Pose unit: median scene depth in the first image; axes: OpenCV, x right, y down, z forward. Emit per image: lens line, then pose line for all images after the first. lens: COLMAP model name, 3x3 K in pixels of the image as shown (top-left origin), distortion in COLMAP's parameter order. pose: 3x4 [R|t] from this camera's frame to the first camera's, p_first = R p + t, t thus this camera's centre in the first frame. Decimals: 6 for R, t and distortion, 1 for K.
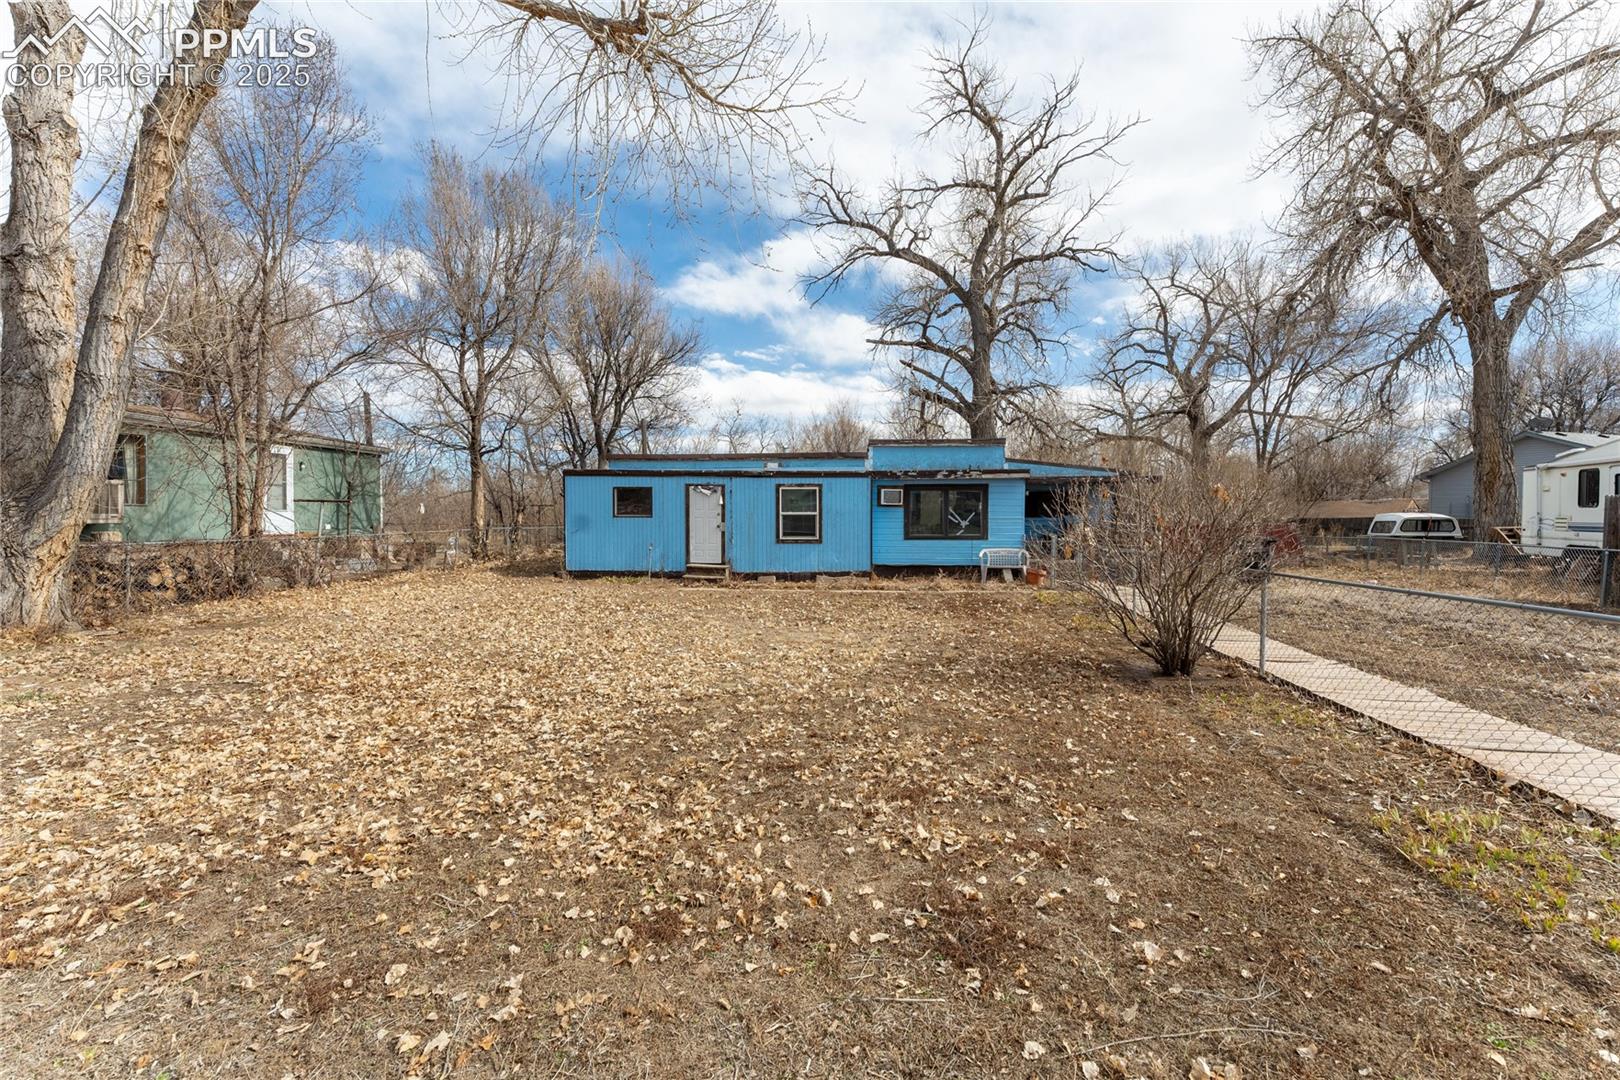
lens RADIAL K [[649.4, 0, 811.7], [0, 649.4, 534.7], [0, 0, 1]] dist [0.000793, -0.000225]
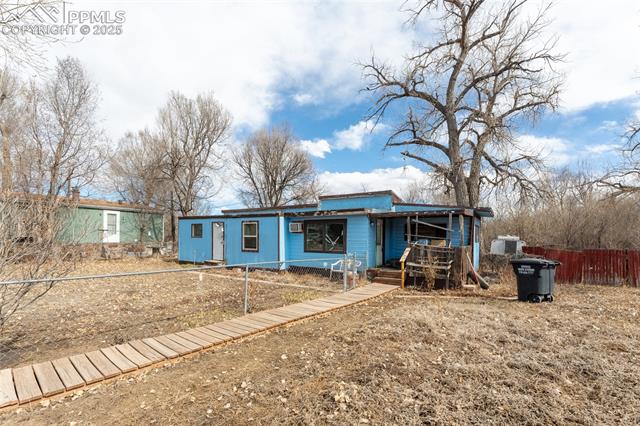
lens RADIAL K [[291.5, 0, 319.2], [0, 291.5, 238.0], [0, 0, 1]] dist [-0.000715, 0.000205]
pose [[0.866915, 0.009970, -0.498357, 0.567194], [-0.030519, 0.998986, -0.033104, -0.005626], [0.497521, 0.043908, 0.866340, 0.351520]]
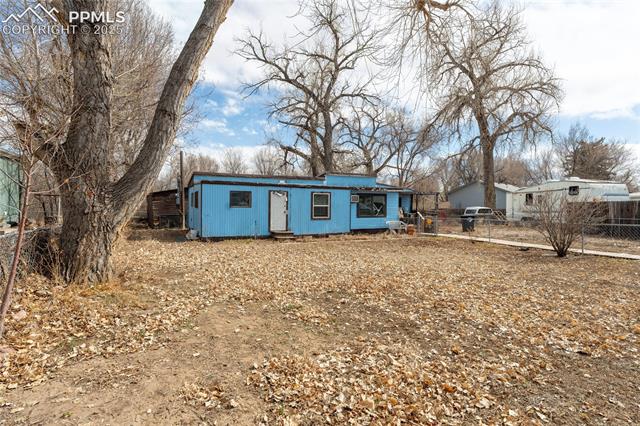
lens RADIAL K [[332.2, 0, 318.5], [0, 332.2, 210.6], [0, 0, 1]] dist [0.002624, 0.000250]
pose [[0.874404, -0.001907, 0.485195, -0.535887], [0.011772, 0.999781, -0.017287, 0.001410], [-0.485056, 0.020827, 0.874235, 0.059965]]
